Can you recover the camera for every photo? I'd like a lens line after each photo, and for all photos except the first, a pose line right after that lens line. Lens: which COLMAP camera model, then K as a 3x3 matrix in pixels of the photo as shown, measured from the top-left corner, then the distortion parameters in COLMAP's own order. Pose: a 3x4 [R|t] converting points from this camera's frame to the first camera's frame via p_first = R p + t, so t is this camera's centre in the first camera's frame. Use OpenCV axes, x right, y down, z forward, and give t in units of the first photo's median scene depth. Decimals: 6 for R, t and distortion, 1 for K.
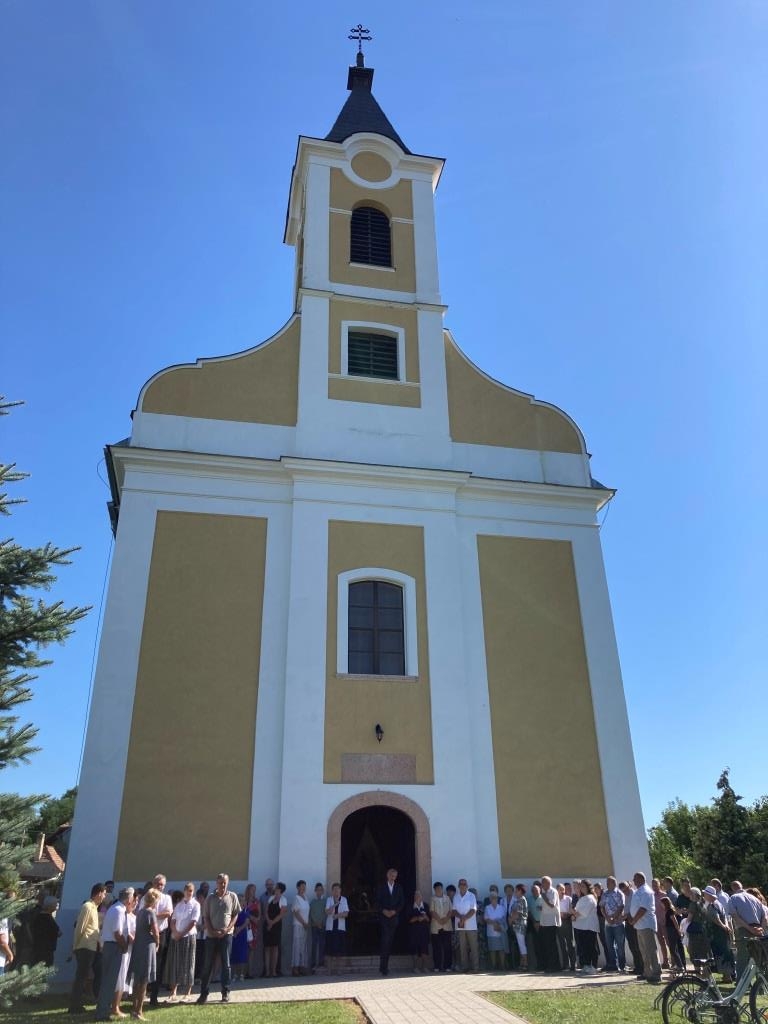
lens RADIAL K [[785.0, 0, 384.0], [0, 785.0, 512.0], [0, 0, 1]] dist [0.002717, 0.001728]
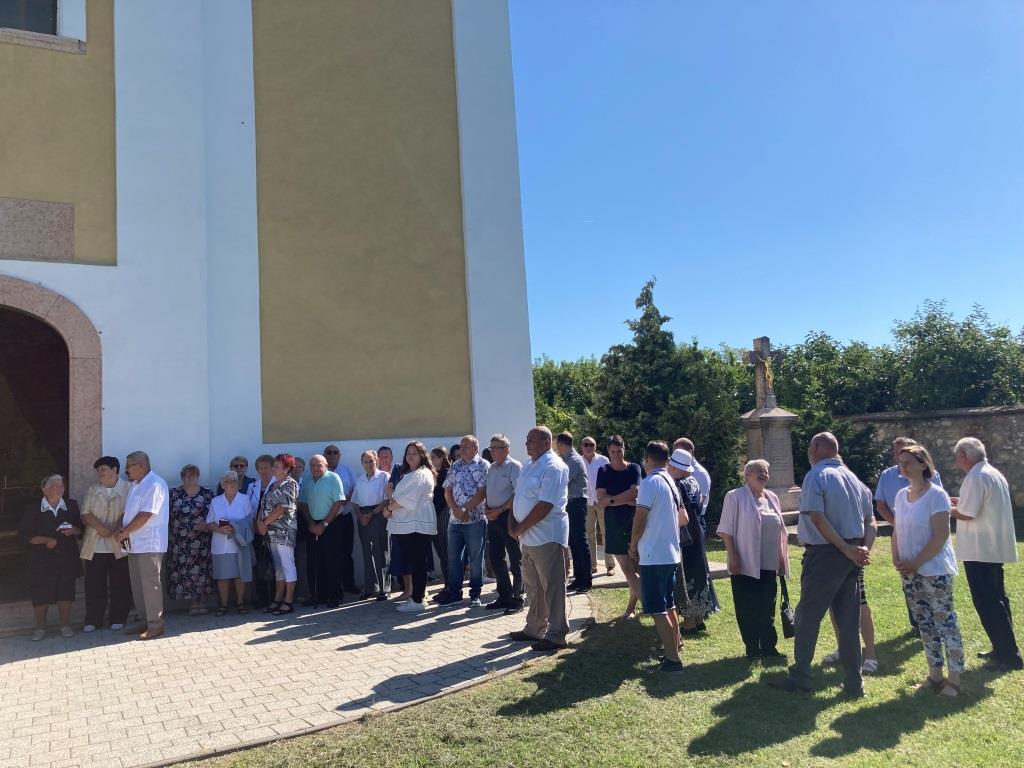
lens RADIAL K [[785.0, 0, 512.0], [0, 785.0, 384.0], [0, 0, 1]] dist [0.002717, 0.001728]
pose [[0.950981, -0.010632, 0.309065, 0.146217], [-0.101397, 0.933440, 0.344106, 0.236194], [-0.292153, -0.358576, 0.886606, 0.509634]]
